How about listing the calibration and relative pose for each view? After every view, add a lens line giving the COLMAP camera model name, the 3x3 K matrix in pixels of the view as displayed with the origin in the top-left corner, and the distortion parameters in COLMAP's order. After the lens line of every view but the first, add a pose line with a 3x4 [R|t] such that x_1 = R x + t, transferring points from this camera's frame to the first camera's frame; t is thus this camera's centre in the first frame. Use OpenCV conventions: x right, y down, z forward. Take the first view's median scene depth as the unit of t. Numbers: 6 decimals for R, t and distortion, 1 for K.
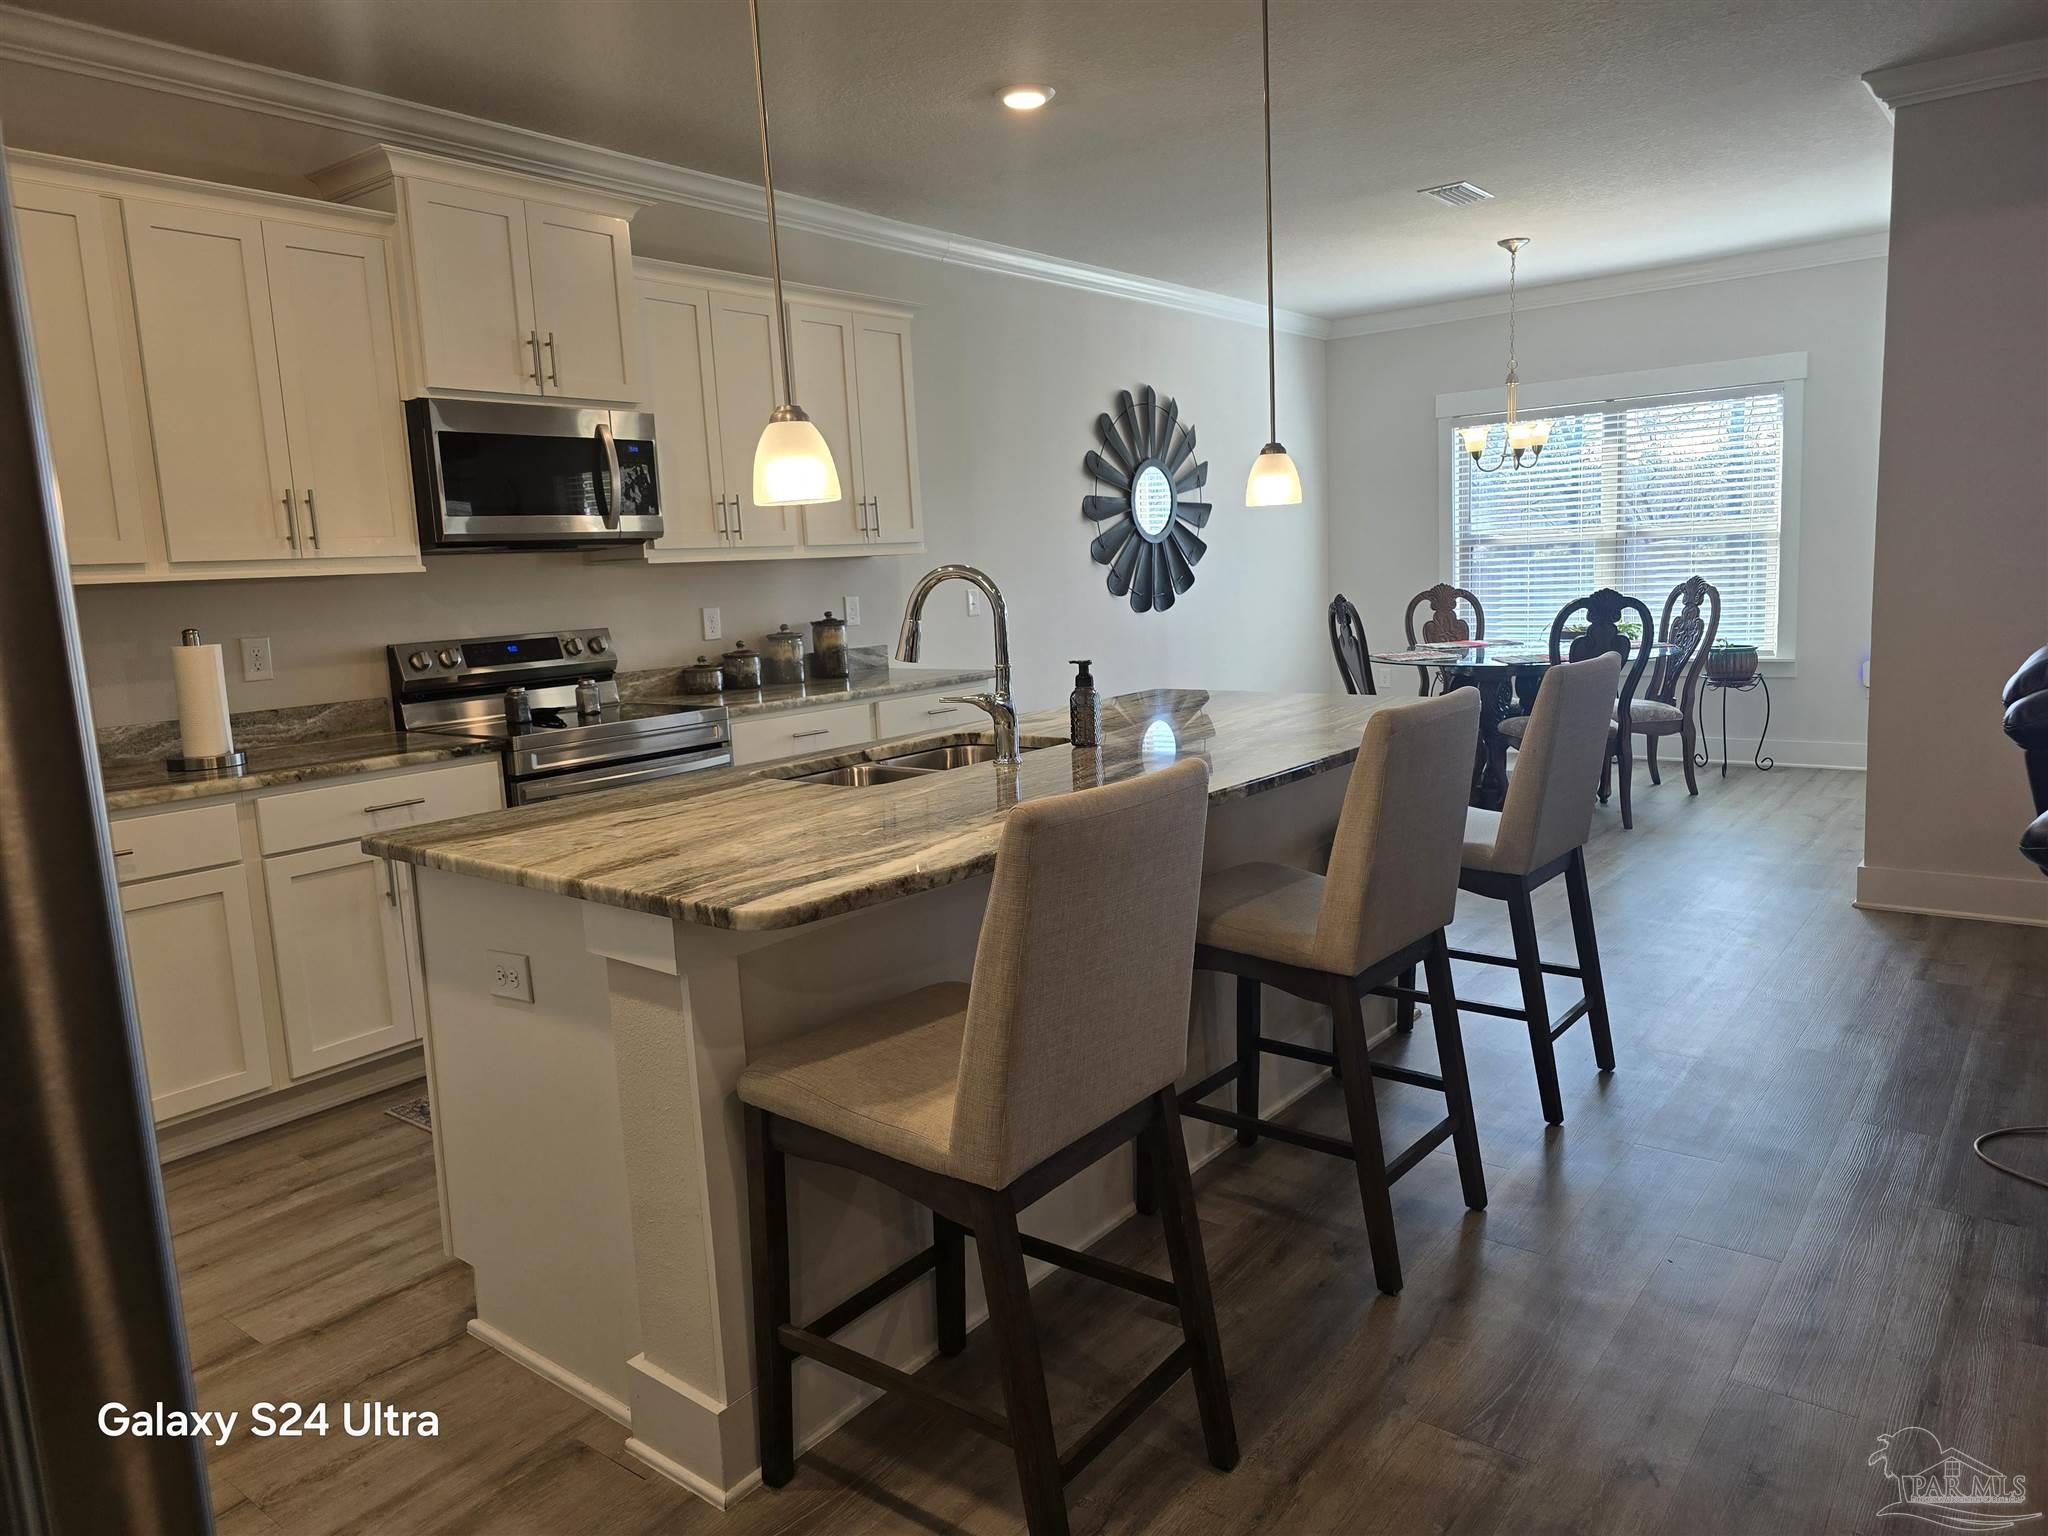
lens RADIAL K [[1365.9, 0, 1024.0], [0, 1365.9, 768.0], [0, 0, 1]] dist [0.058843, -0.052780]
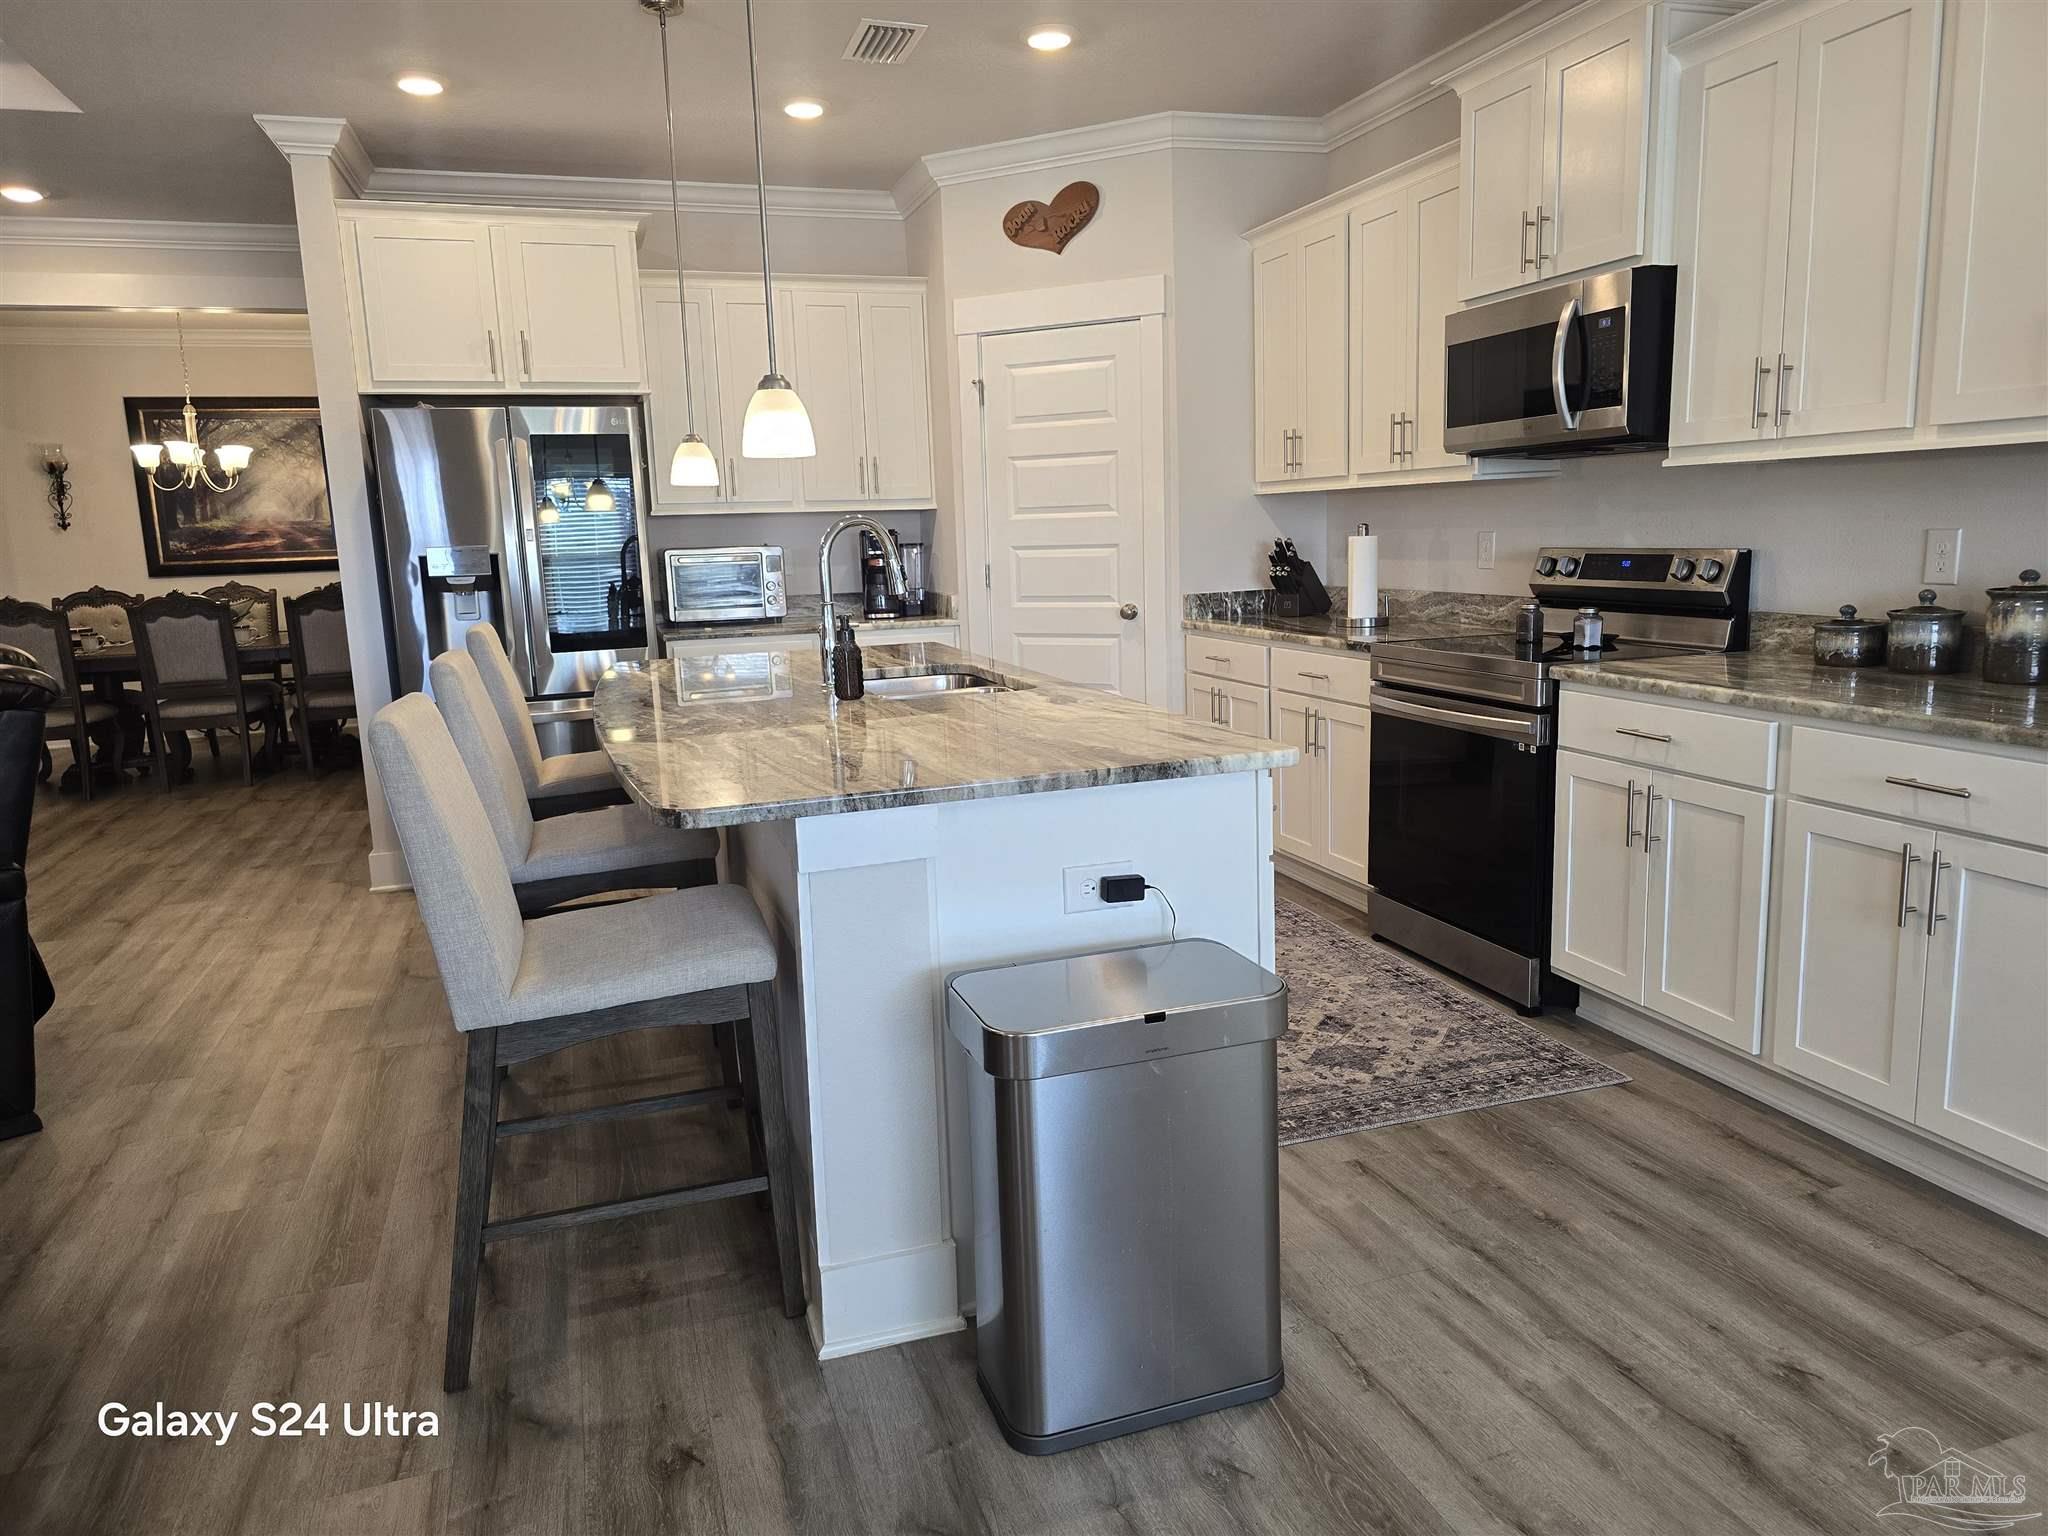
lens RADIAL K [[1388.8, 0, 1057.1], [0, 1388.8, 742.3], [0, 0, 1]] dist [0.061866, -0.056682]
pose [[-0.535363, 0.196471, -0.821453, 0.638506], [-0.069598, 0.959000, 0.274728, -0.219421], [0.841750, 0.204251, -0.499739, 1.296953]]
